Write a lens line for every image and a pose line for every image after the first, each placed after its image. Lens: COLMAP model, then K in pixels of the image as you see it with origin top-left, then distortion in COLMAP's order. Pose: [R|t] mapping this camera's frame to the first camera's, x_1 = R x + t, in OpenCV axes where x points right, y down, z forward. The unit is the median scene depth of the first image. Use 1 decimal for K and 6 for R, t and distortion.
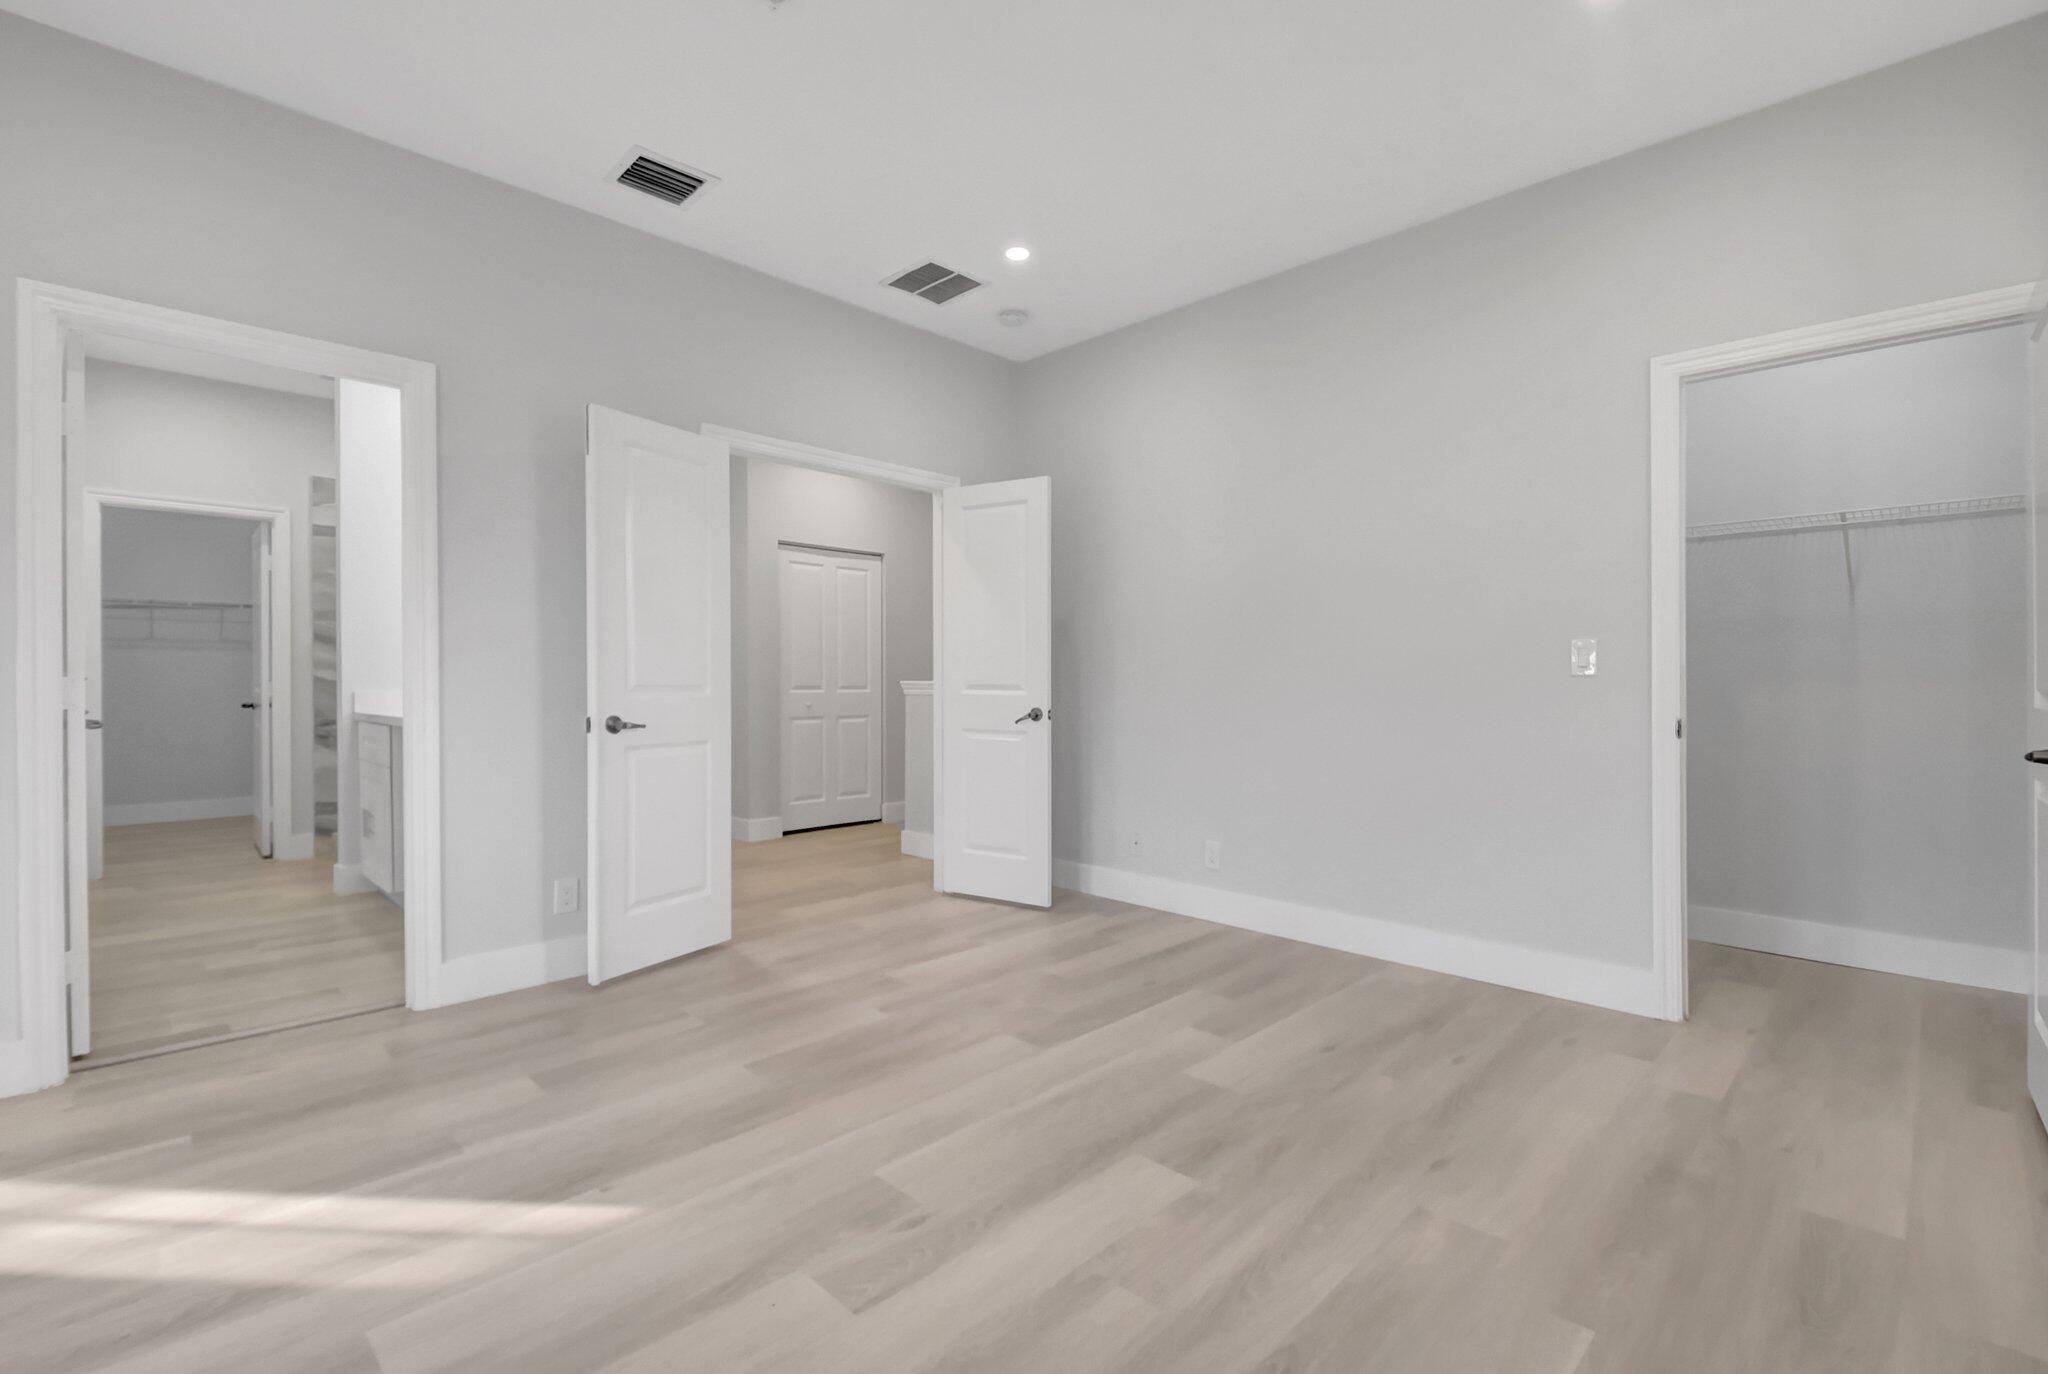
lens RADIAL K [[937.6, 0, 1014.5], [0, 937.6, 687.4], [0, 0, 1]] dist [-0.002865, -0.001016]
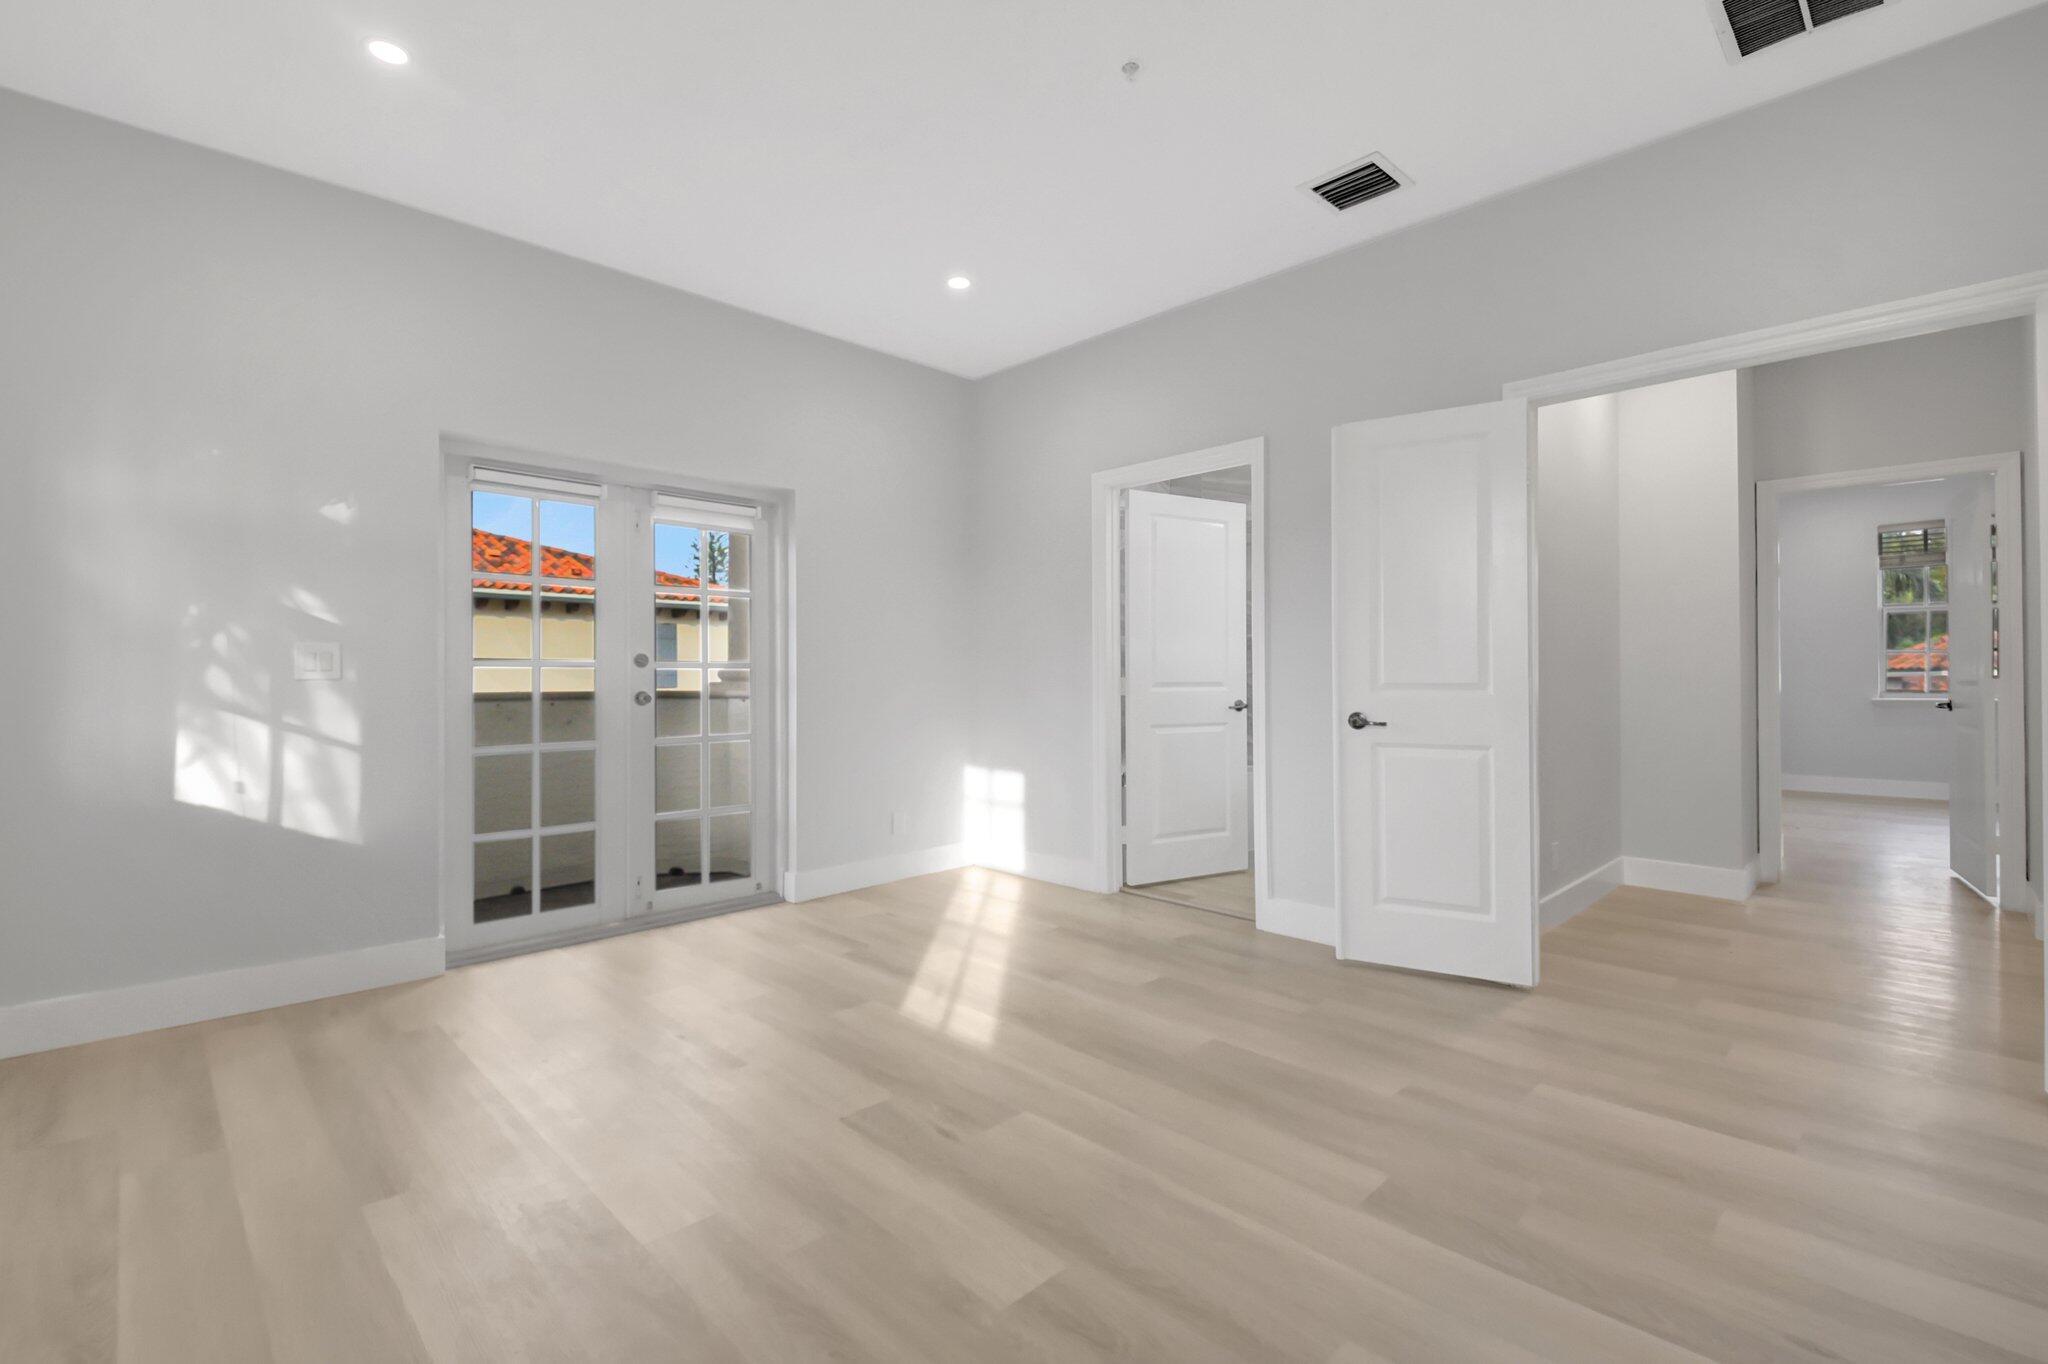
lens RADIAL K [[908.8, 0, 1024.0], [0, 908.8, 682.0], [0, 0, 1]] dist [0.022266, -0.019410]
pose [[-0.017529, 0.003775, -0.999839, 0.669082], [-0.009450, 0.999948, 0.003942, -0.004951], [0.999802, 0.009518, -0.017493, 0.710581]]
